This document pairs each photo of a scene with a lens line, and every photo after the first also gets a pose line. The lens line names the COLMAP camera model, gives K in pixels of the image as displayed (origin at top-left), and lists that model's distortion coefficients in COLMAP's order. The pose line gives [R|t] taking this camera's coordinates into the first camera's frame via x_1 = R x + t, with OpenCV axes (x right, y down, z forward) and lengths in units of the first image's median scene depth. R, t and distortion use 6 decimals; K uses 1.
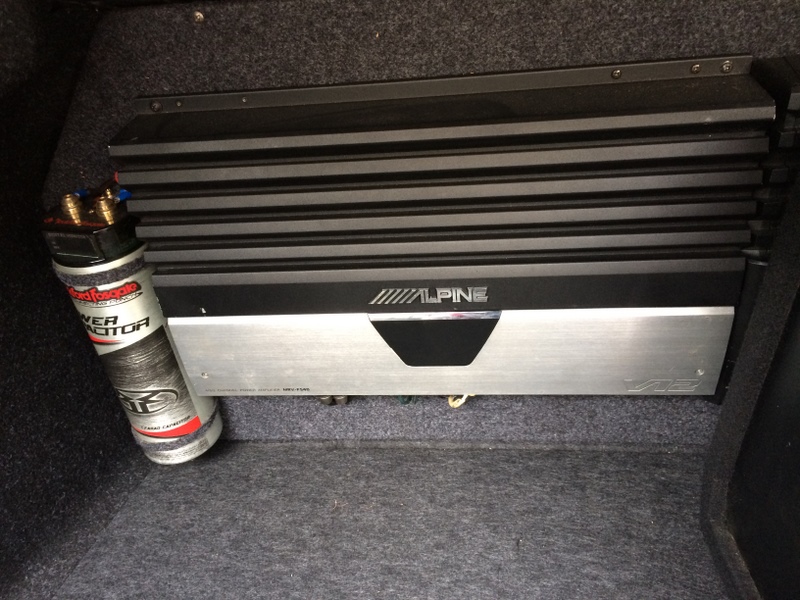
lens RADIAL K [[695.3, 0, 400.0], [0, 695.3, 300.0], [0, 0, 1]] dist [0.057245, -0.095029]
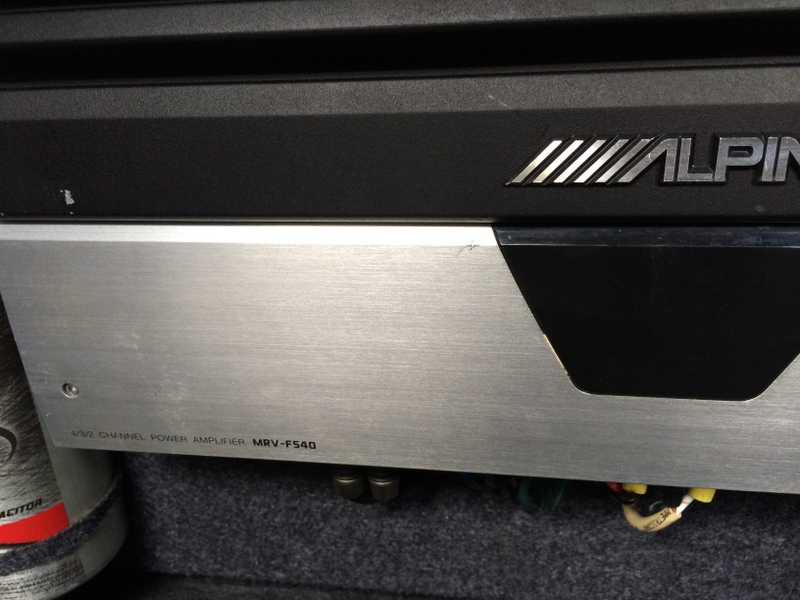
lens RADIAL K [[695.3, 0, 400.0], [0, 695.3, 300.0], [0, 0, 1]] dist [0.057245, -0.095029]
pose [[0.996507, 0.076132, -0.034326, -0.073353], [-0.081749, 0.973272, -0.214615, 0.128640], [0.017069, 0.216671, 0.976095, 0.583116]]
